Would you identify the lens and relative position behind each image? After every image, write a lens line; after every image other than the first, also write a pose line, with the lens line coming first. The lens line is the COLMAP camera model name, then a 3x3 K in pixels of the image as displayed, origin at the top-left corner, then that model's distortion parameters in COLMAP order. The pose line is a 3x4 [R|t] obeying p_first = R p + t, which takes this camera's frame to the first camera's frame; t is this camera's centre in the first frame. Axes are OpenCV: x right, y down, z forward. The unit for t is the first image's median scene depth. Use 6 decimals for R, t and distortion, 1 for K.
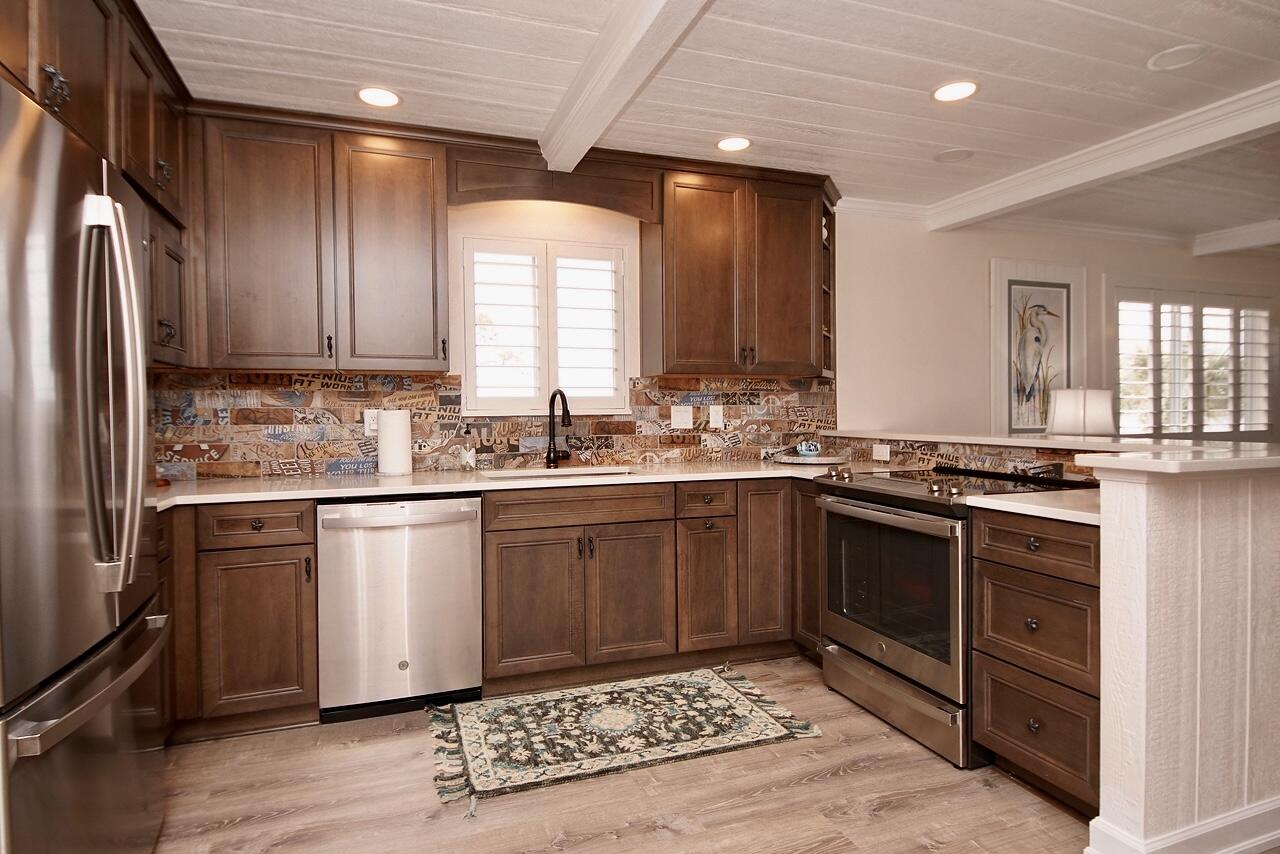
lens RADIAL K [[681.7, 0, 624.6], [0, 681.7, 420.8], [0, 0, 1]] dist [0.015895, -0.021446]
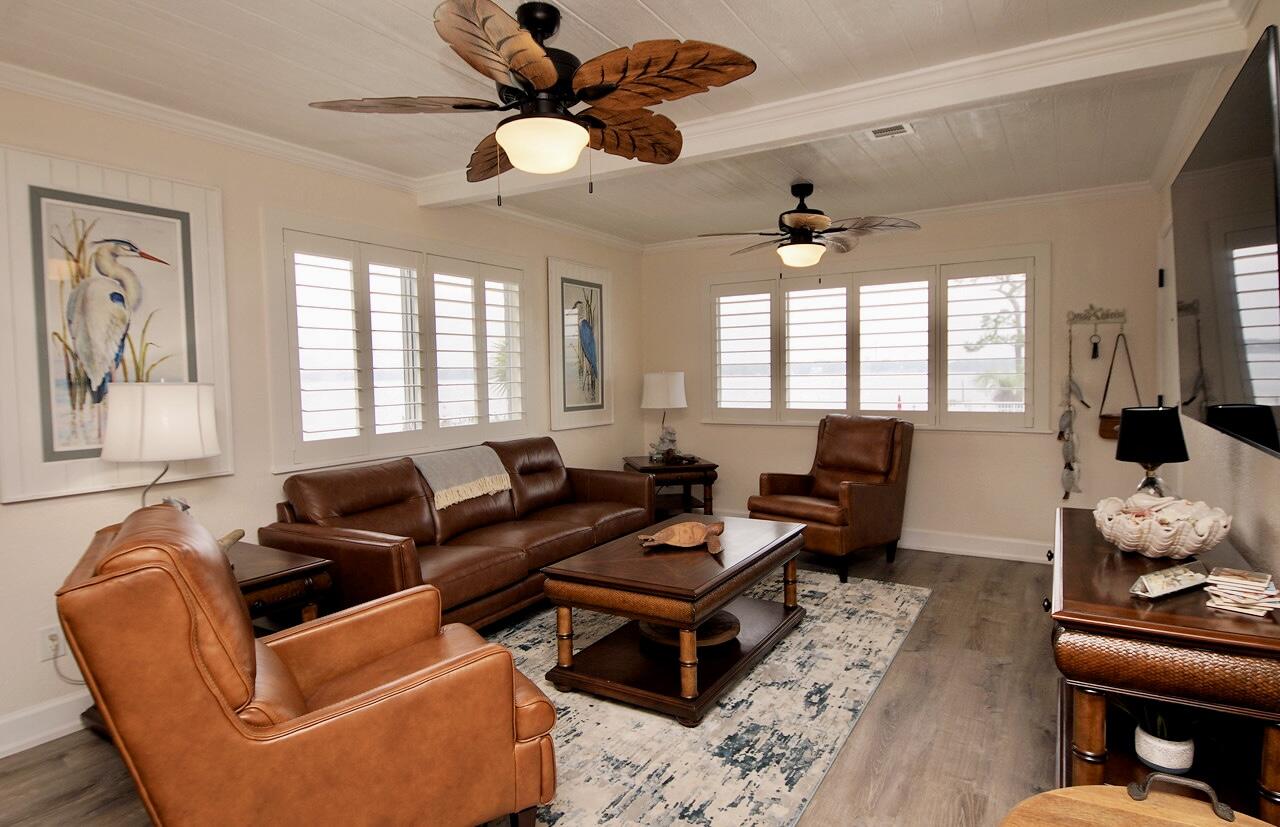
lens RADIAL K [[661.9, 0, 641.4], [0, 661.9, 393.2], [0, 0, 1]] dist [0.002071, 0.000007]
pose [[0.783665, -0.022029, 0.620793, 0.886436], [0.024398, 0.999691, 0.004676, -0.037031], [-0.620705, 0.011481, 0.783961, 0.369748]]
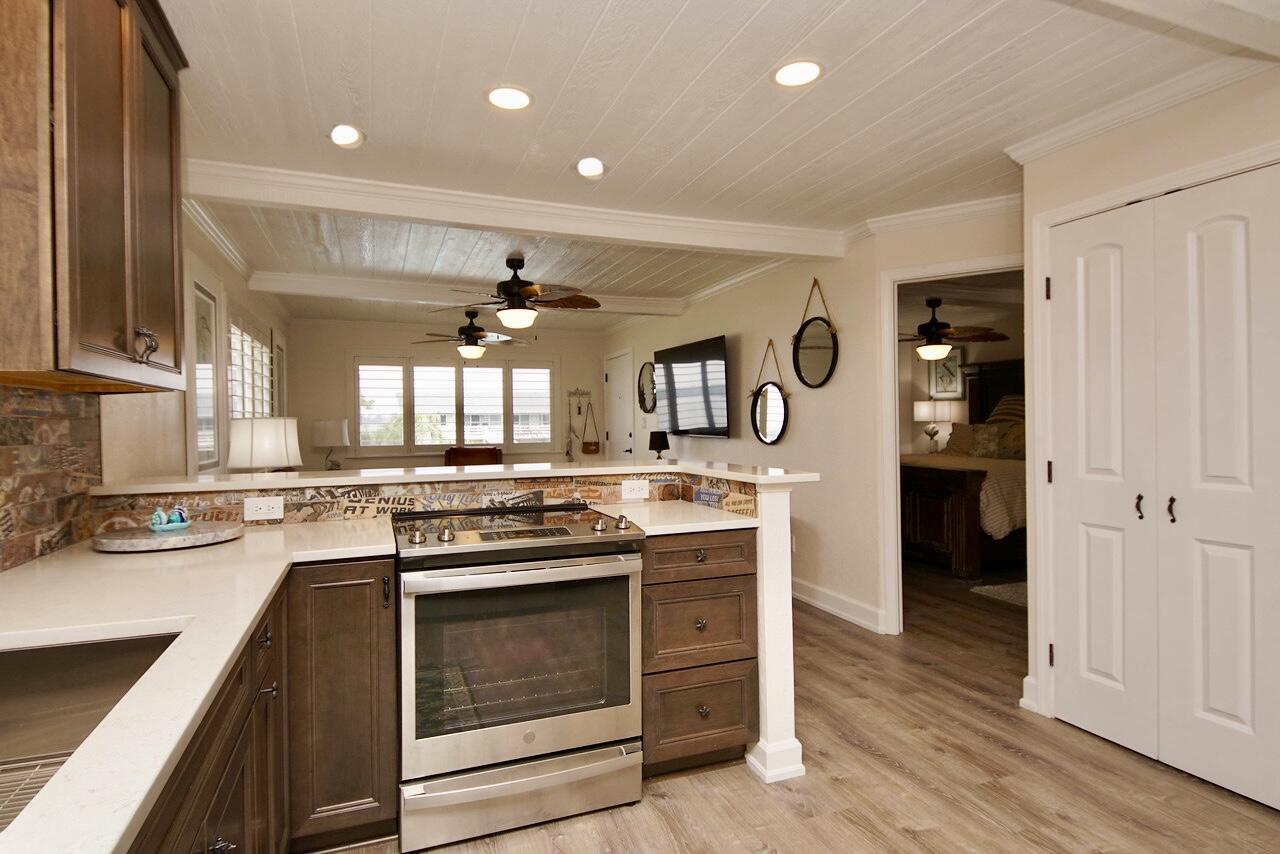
lens RADIAL K [[681.7, 0, 620.9], [0, 681.7, 419.9], [0, 0, 1]] dist [0.015895, -0.021446]
pose [[-0.013022, 0.007878, 0.999884, -0.361900], [0.029464, 0.999538, -0.007491, -0.031002], [-0.999481, 0.029363, -0.013248, 0.719572]]
